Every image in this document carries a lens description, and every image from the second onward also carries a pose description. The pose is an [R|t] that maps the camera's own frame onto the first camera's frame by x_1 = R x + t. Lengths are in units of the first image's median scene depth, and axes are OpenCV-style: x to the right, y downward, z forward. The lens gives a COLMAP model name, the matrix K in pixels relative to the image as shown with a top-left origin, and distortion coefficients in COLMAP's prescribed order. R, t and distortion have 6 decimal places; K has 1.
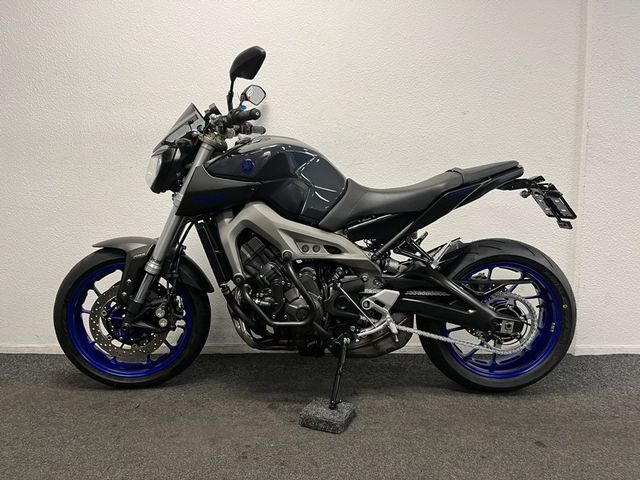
lens RADIAL K [[472.4, 0, 323.2], [0, 472.4, 239.5], [0, 0, 1]] dist [0.026031, -0.006353]
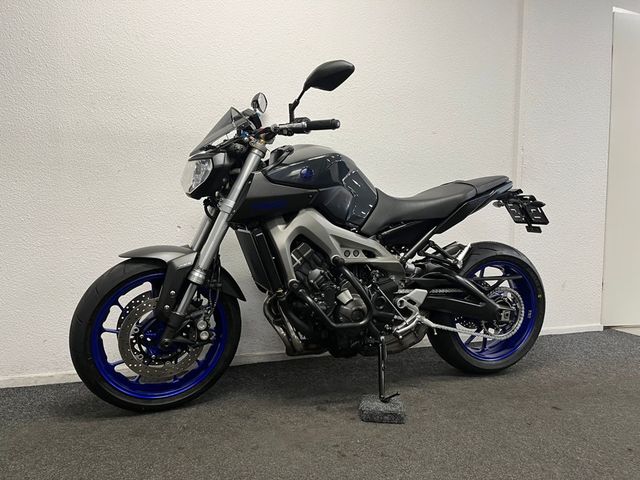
lens RADIAL K [[472.4, 0, 323.2], [0, 472.4, 239.5], [0, 0, 1]] dist [0.026031, -0.006353]
pose [[0.947044, -0.013630, 0.320813, -0.421299], [0.021333, 0.999562, -0.020509, 0.008718], [-0.320393, 0.026267, 0.946920, 0.022575]]
